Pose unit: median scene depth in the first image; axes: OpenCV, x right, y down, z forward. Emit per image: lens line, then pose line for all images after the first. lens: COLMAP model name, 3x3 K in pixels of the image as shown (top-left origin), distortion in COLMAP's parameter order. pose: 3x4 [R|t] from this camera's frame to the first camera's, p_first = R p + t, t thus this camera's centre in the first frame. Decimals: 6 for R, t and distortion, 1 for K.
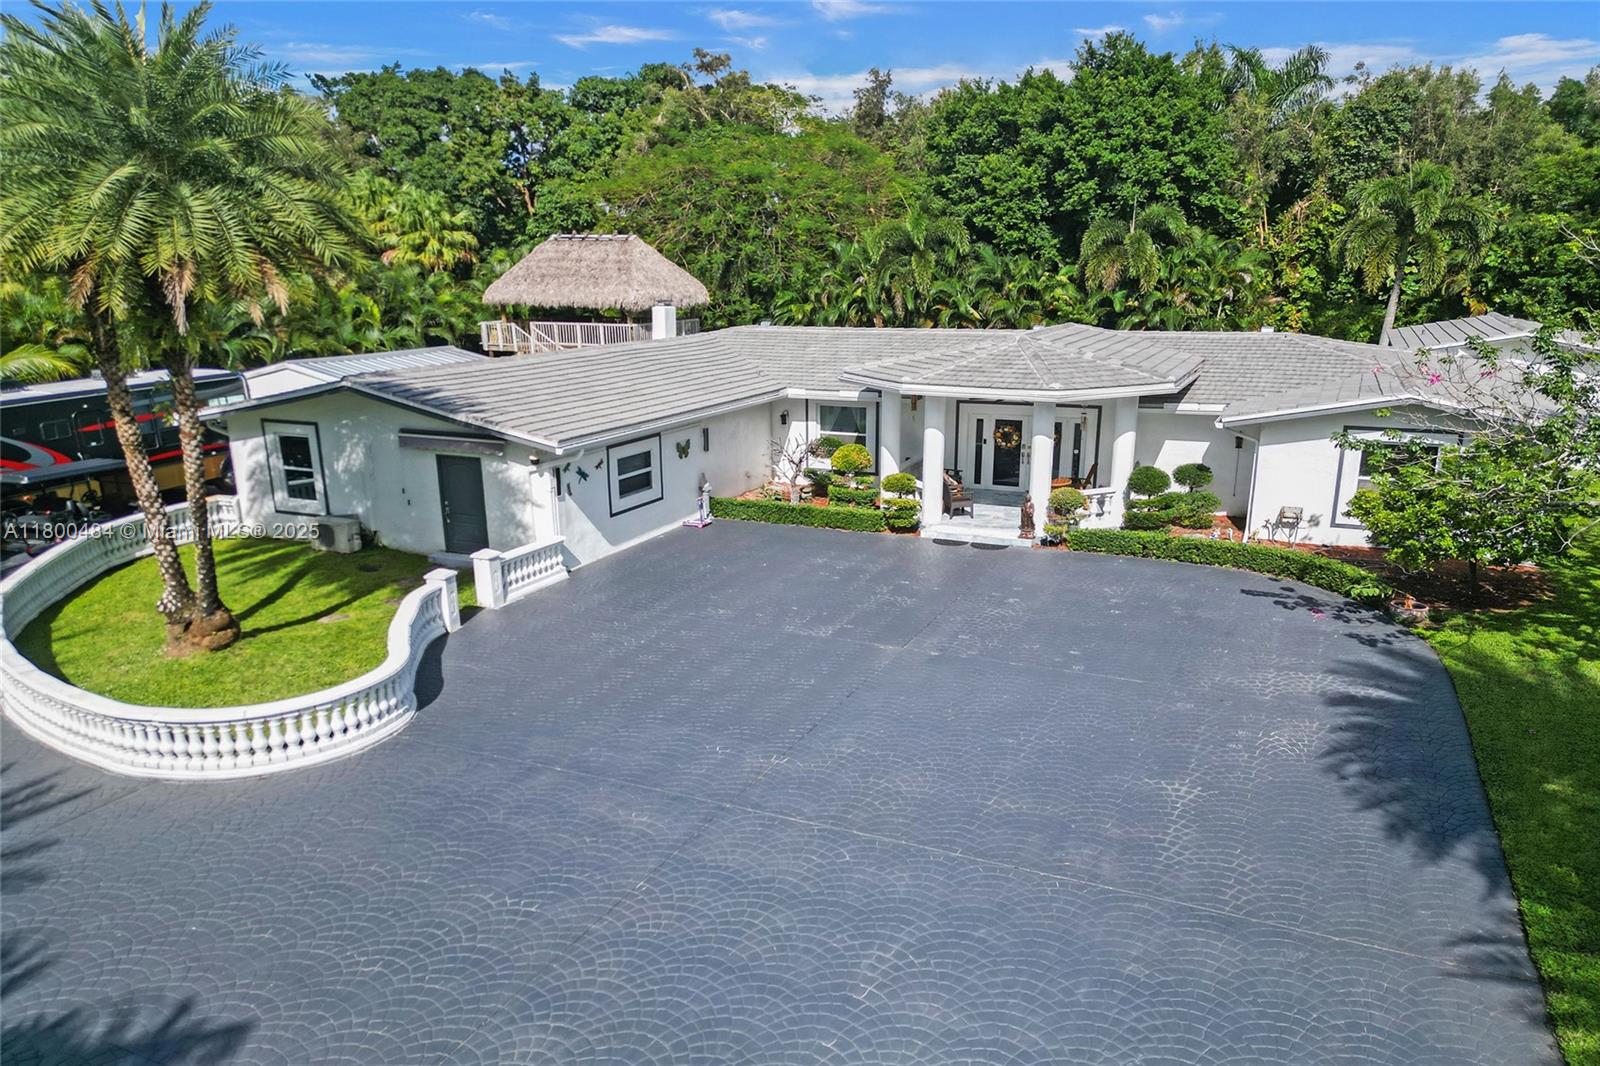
lens RADIAL K [[1027.0, 0, 889.5], [0, 1027.0, 619.1], [0, 0, 1]] dist [0.035651, -0.013703]
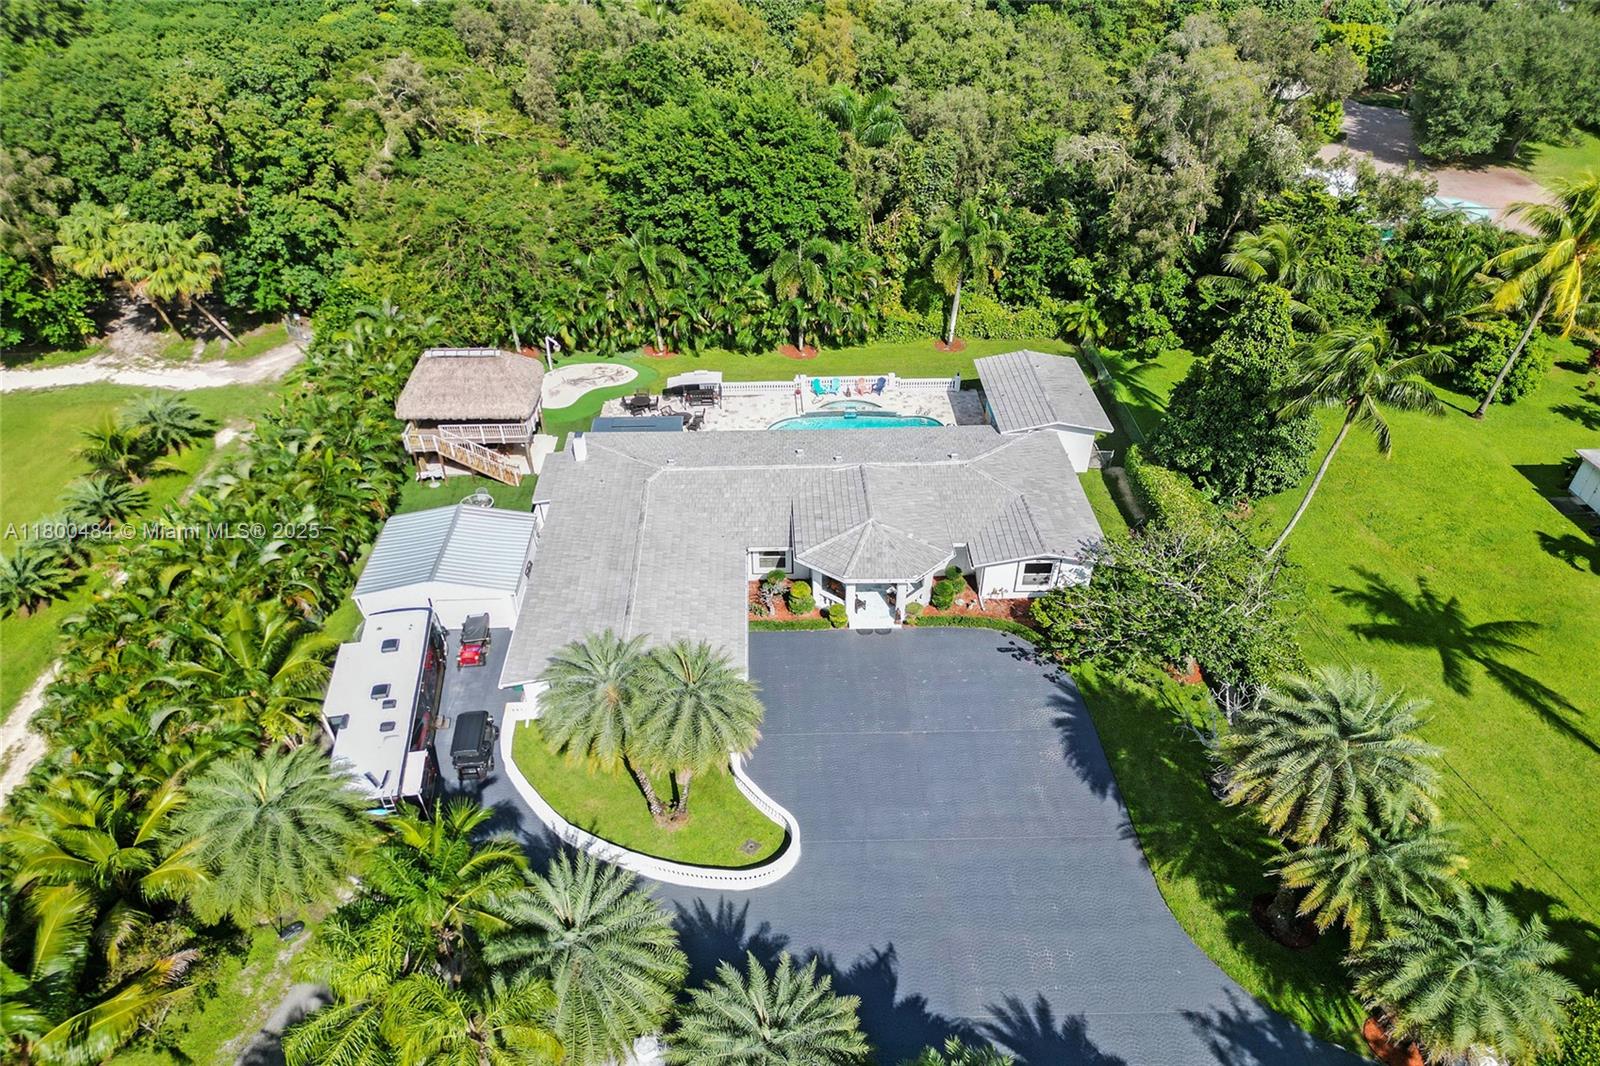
lens RADIAL K [[1027.0, 0, 800.6], [0, 1027.0, 525.3], [0, 0, 1]] dist [0.035651, -0.013703]
pose [[0.902410, -0.245120, 0.354363, -0.979011], [0.122190, 0.934238, 0.335065, -1.295387], [-0.413190, -0.259066, 0.873017, -0.997374]]
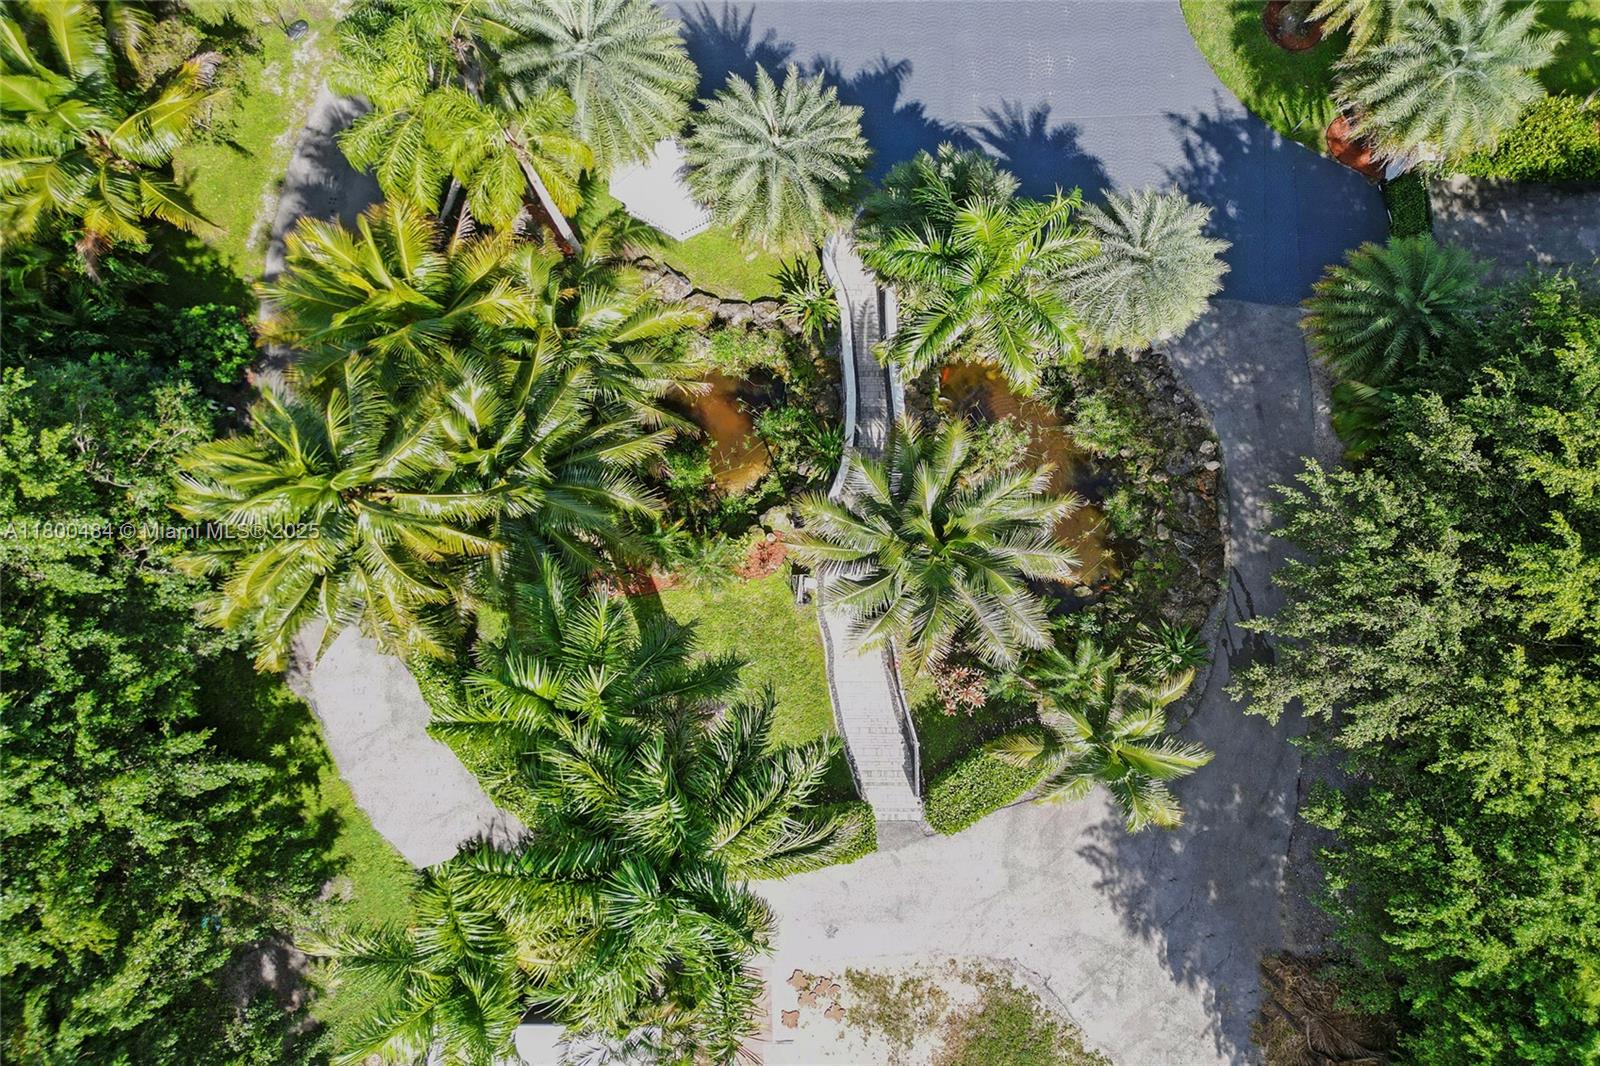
lens RADIAL K [[1027.0, 0, 797.1], [0, 1027.0, 539.8], [0, 0, 1]] dist [0.035651, -0.013703]
pose [[0.902981, -0.426944, 0.048405, -0.992586], [0.123834, 0.366457, 0.922158, -1.388728], [-0.411448, -0.826697, 0.383774, -1.024290]]
